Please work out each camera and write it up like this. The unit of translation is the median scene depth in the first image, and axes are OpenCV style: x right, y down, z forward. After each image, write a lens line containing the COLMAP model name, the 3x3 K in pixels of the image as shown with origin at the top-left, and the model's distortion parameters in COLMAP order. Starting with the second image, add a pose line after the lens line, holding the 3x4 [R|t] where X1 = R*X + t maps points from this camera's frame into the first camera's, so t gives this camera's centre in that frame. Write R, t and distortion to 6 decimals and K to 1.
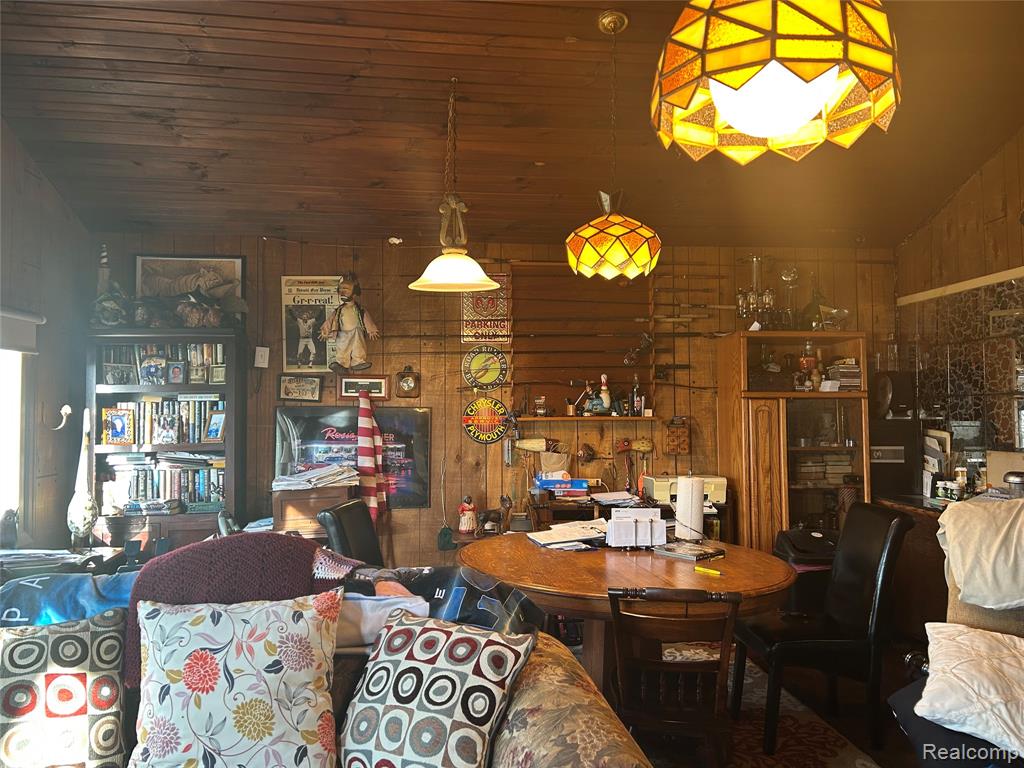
lens RADIAL K [[766.0, 0, 511.8], [0, 766.0, 384.8], [0, 0, 1]] dist [0.050111, -0.002005]
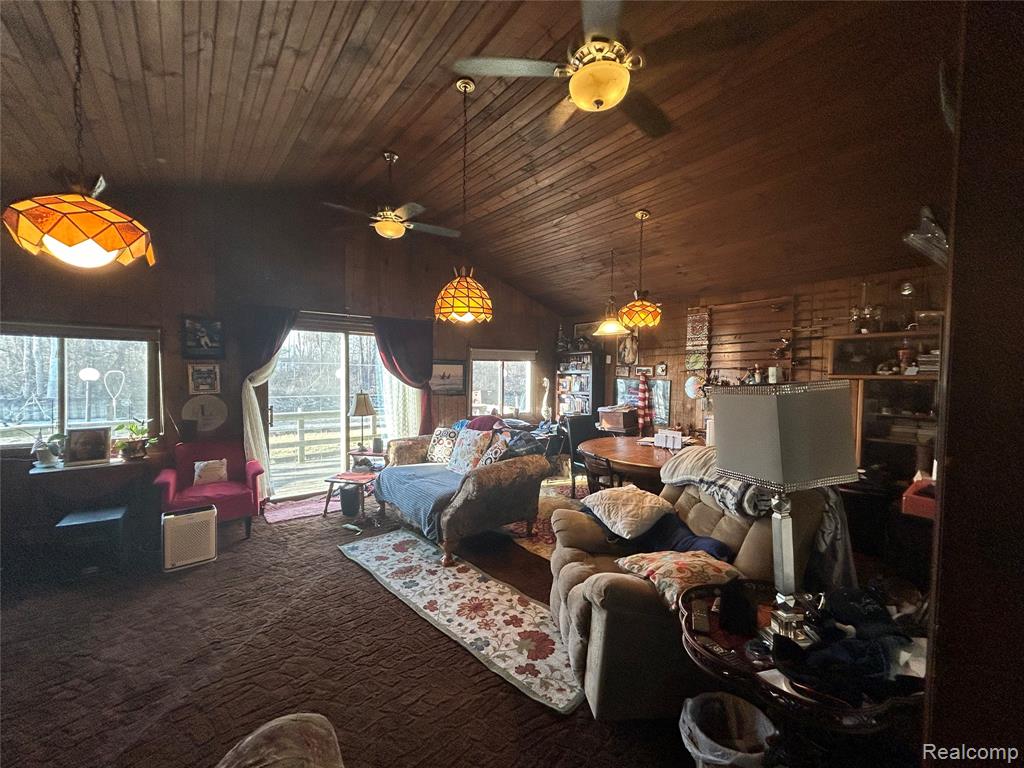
lens RADIAL K [[413.3, 0, 509.5], [0, 413.3, 383.0], [0, 0, 1]] dist [0.000011, -0.000011]
pose [[0.537520, 0.025971, -0.842851, 0.643839], [0.022681, 0.998719, 0.045238, -0.026551], [0.842946, -0.043433, 0.536242, -0.002562]]
